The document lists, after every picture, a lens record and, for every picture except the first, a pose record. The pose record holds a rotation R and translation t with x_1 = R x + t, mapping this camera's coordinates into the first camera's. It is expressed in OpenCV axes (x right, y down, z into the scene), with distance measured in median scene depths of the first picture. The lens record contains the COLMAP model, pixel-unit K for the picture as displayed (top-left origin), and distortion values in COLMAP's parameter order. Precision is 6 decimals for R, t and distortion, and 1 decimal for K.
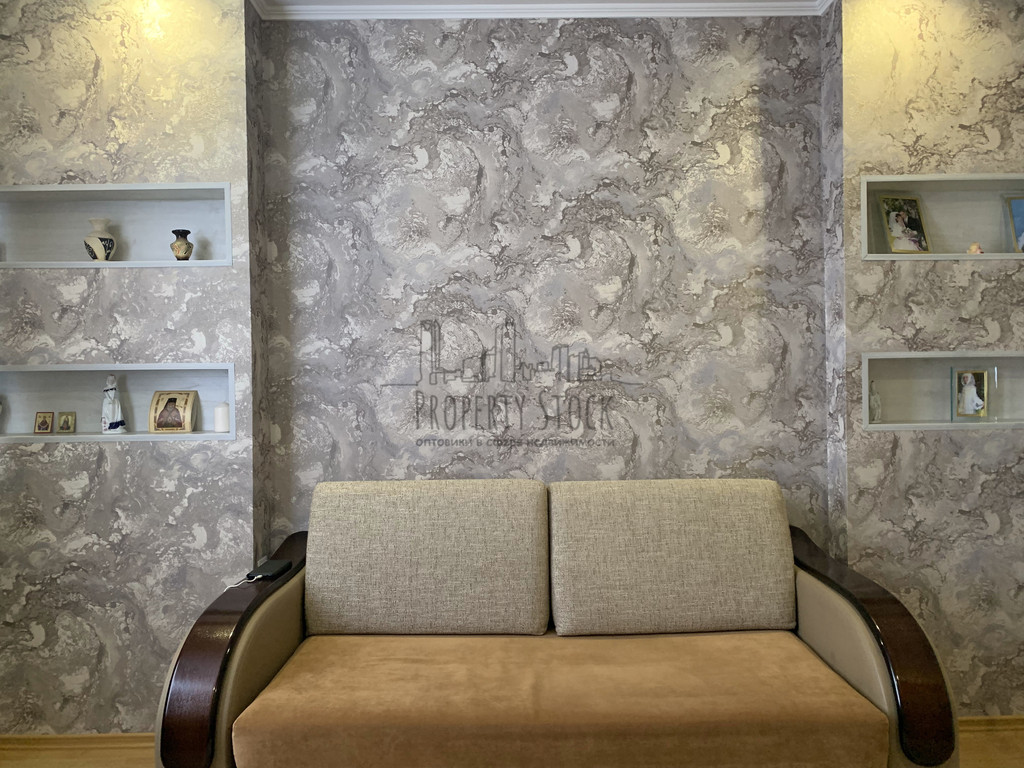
lens RADIAL K [[793.9, 0, 510.5], [0, 793.9, 380.1], [0, 0, 1]] dist [0.072203, -0.096417]
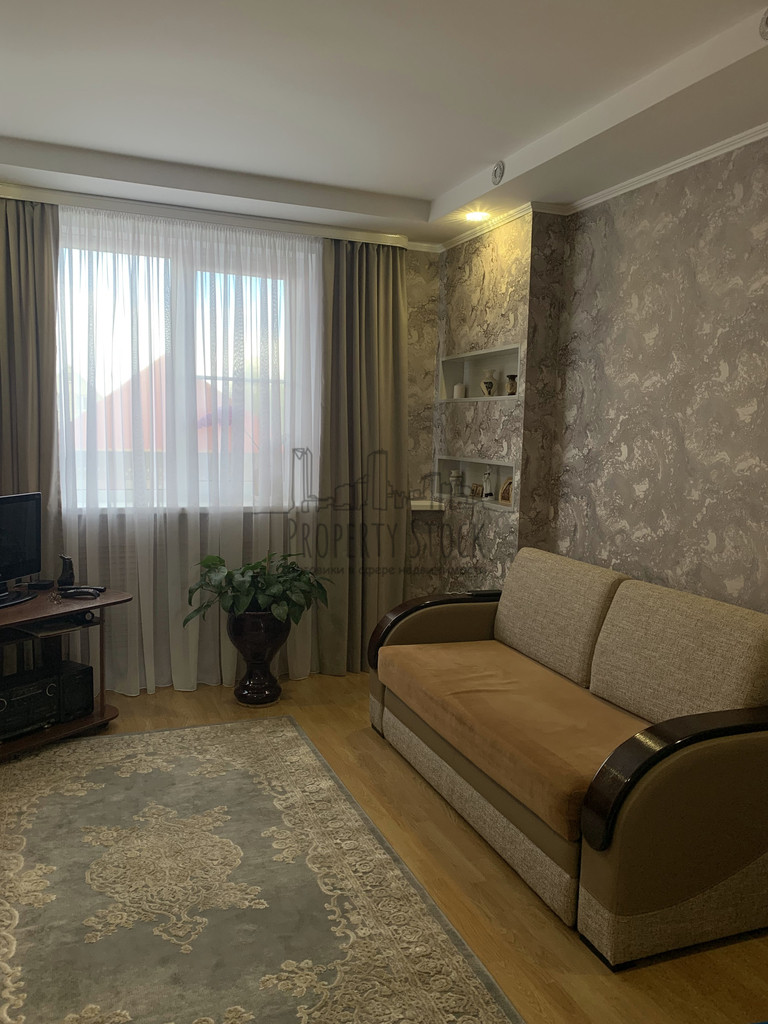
lens RADIAL K [[808.9, 0, 373.9], [0, 808.9, 522.8], [0, 0, 1]] dist [0.039628, -0.040177]
pose [[0.350839, 0.133782, -0.926830, 1.016251], [-0.030444, 0.990849, 0.131499, -0.103434], [0.935941, -0.017919, 0.351701, 0.194775]]
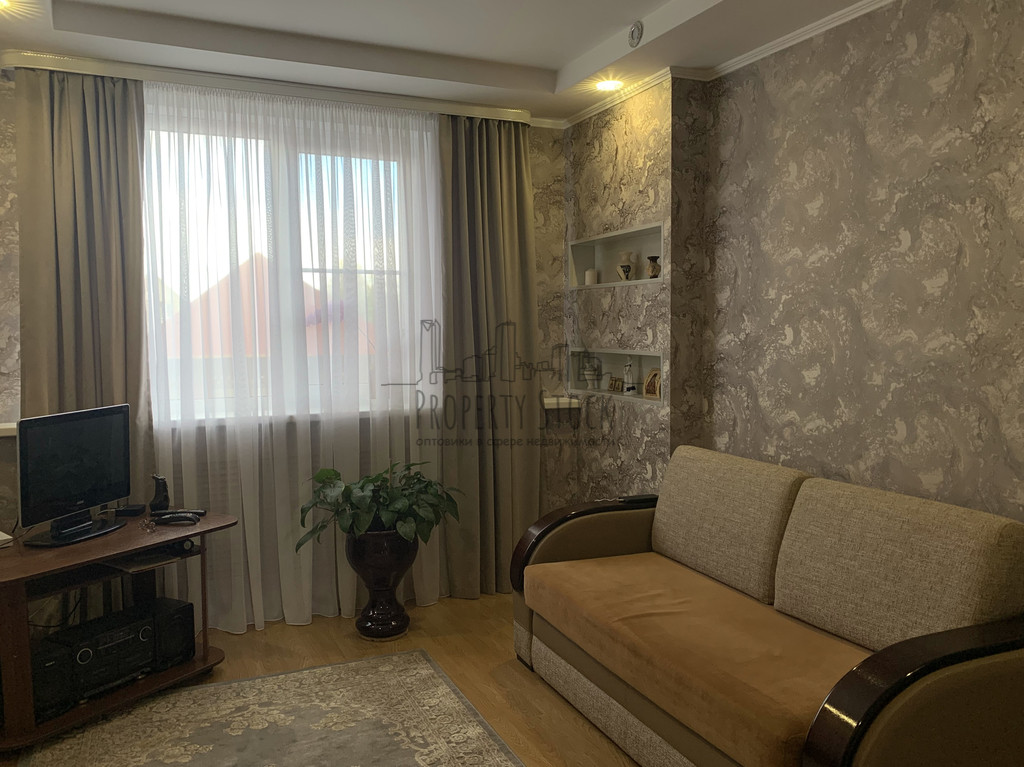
lens RADIAL K [[845.1, 0, 512.0], [0, 845.1, 383.5], [0, 0, 1]] dist [0.046120, -0.058907]
pose [[0.392880, 0.074810, -0.916542, 0.900503], [0.001952, 0.996615, 0.082183, -0.088149], [0.919588, -0.034077, 0.391404, 0.181082]]
